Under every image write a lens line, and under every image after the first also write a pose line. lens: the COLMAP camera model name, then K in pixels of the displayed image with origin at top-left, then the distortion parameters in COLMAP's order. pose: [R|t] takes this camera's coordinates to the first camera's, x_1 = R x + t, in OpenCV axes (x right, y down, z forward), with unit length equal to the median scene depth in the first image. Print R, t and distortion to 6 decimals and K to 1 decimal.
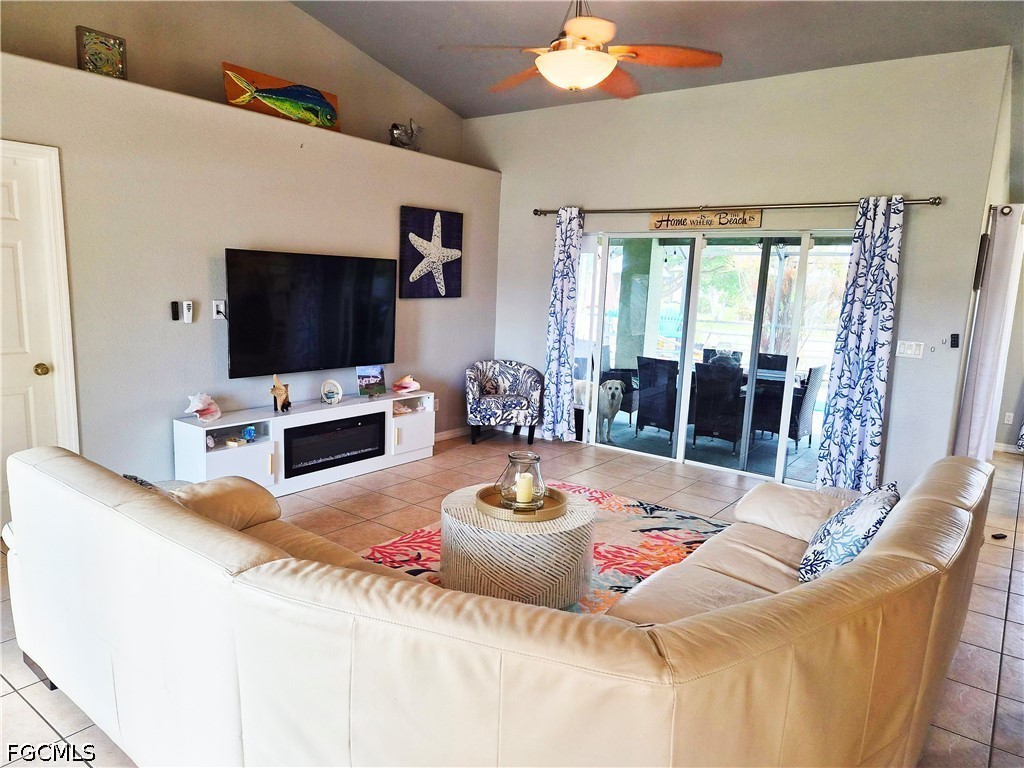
lens RADIAL K [[685.8, 0, 512.0], [0, 685.8, 384.0], [0, 0, 1]] dist [0.052344, -0.045238]
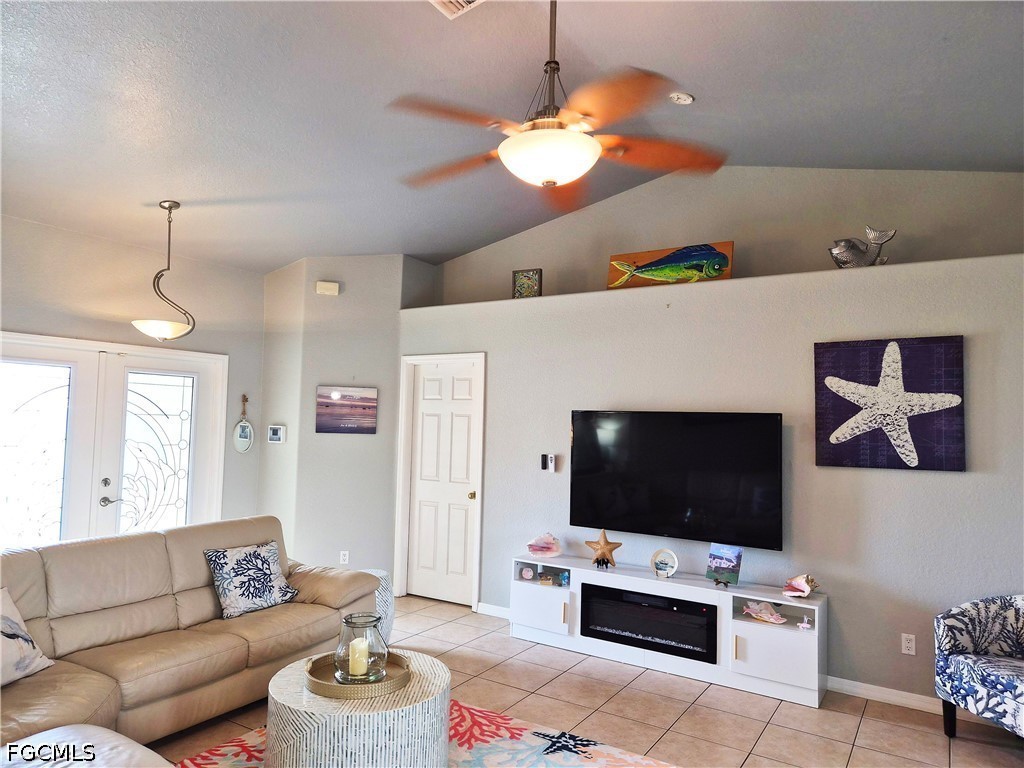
lens RADIAL K [[670.3, 0, 512.0], [0, 670.3, 384.0], [0, 0, 1]] dist [0.005456, -0.002470]
pose [[0.076576, -0.097947, -0.992241, 0.562450], [-0.177682, 0.977894, -0.110243, -0.078631], [0.981104, 0.184745, 0.057480, 0.668711]]
